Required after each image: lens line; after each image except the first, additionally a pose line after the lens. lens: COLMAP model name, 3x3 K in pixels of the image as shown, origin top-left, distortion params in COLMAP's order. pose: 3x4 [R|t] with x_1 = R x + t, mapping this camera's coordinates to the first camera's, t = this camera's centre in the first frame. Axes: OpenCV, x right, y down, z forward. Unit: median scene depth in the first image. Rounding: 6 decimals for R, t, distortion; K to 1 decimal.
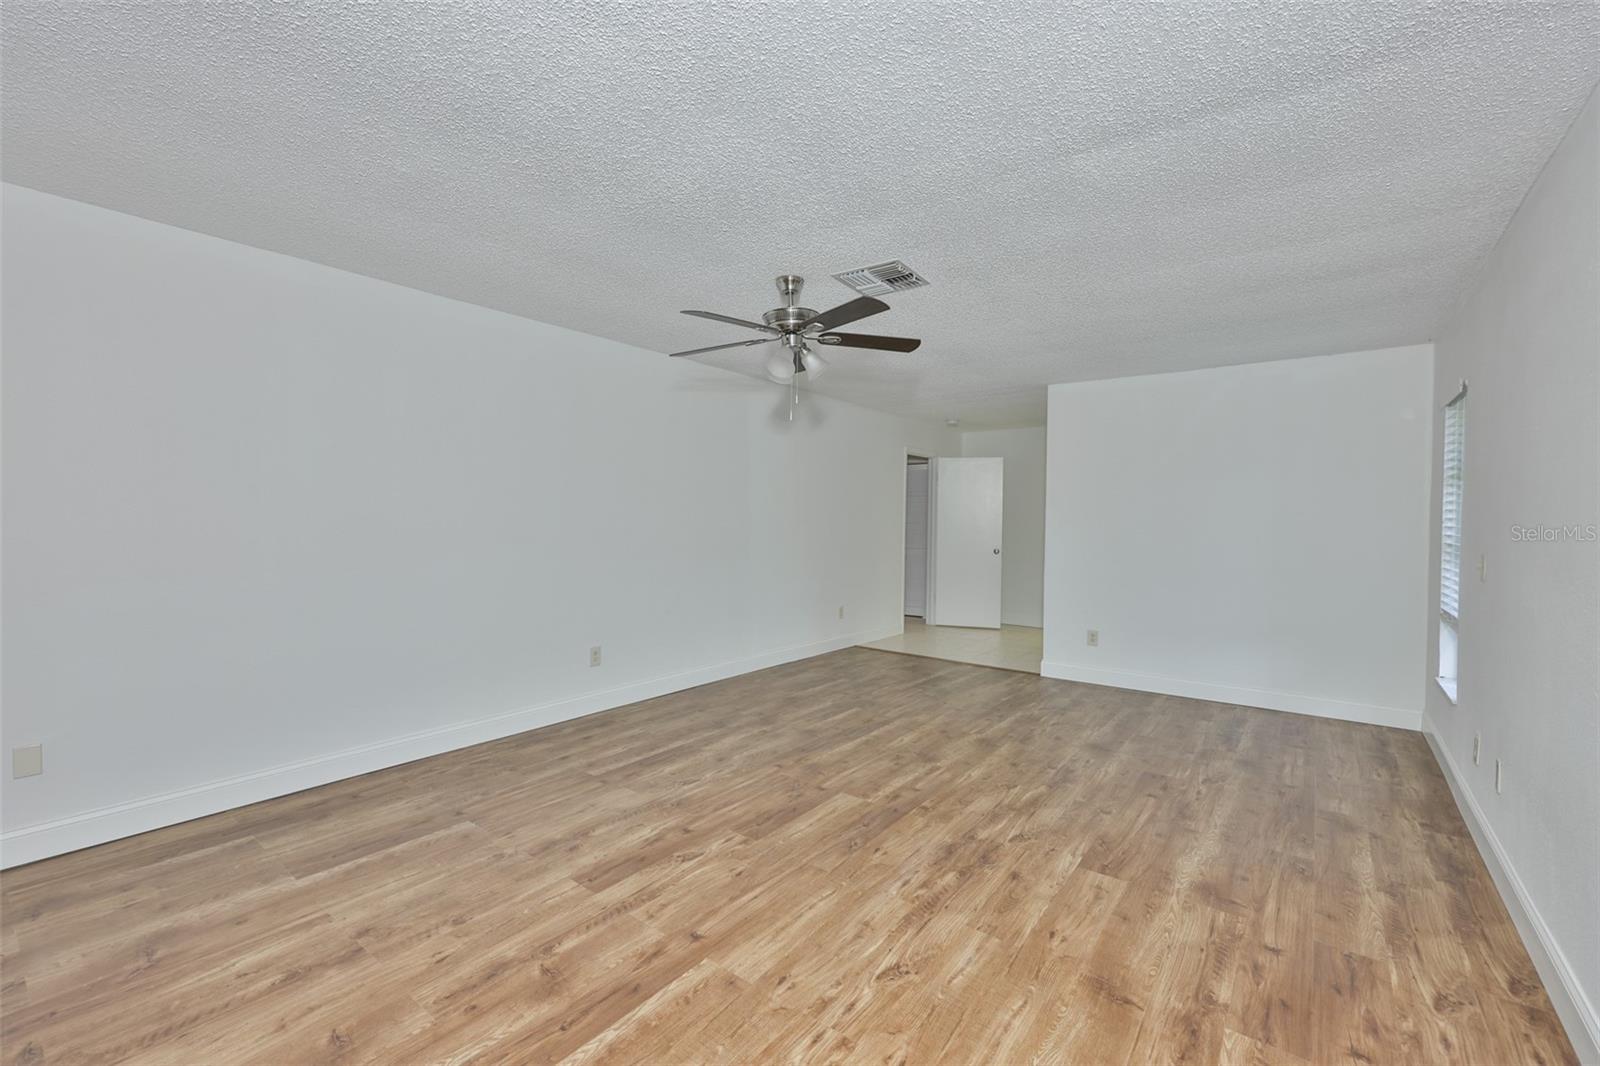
lens RADIAL K [[687.2, 0, 792.3], [0, 687.2, 525.5], [0, 0, 1]] dist [-0.000606, -0.000038]
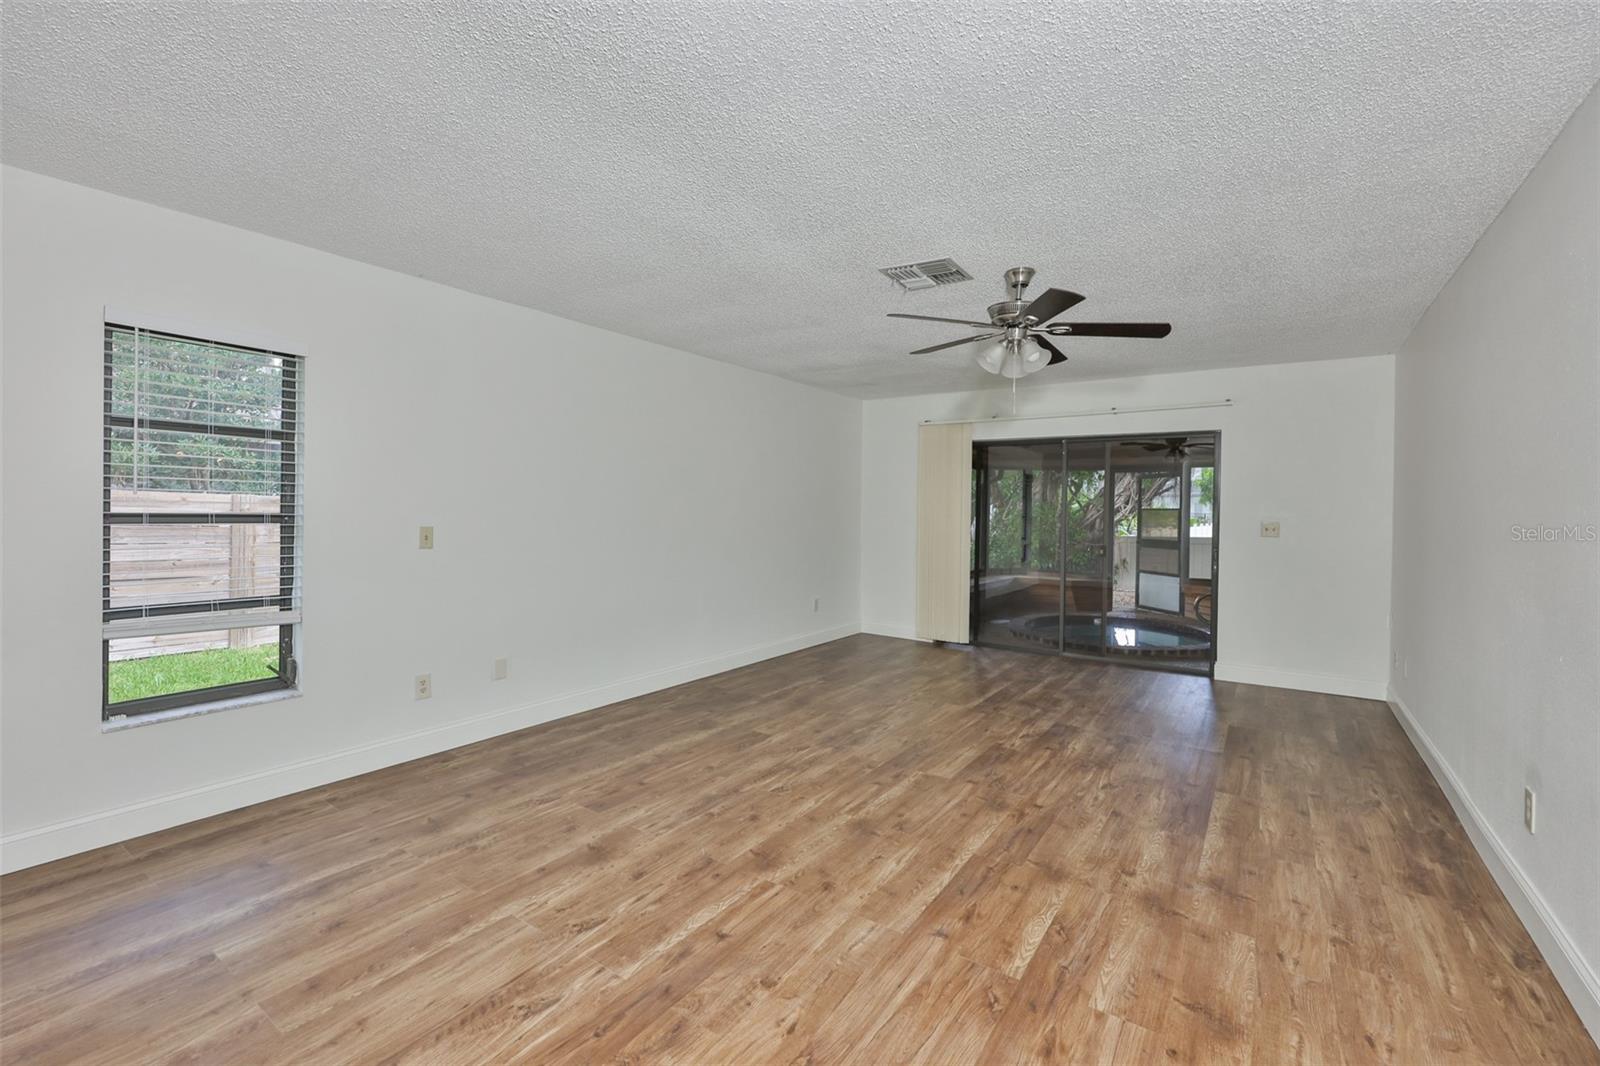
lens RADIAL K [[687.2, 0, 792.3], [0, 687.2, 525.5], [0, 0, 1]] dist [-0.000606, -0.000038]
pose [[-0.998581, -0.024002, -0.047540, 0.343937], [-0.025723, 0.999024, 0.035922, -0.019594], [0.046631, 0.037093, -0.998223, 1.886466]]
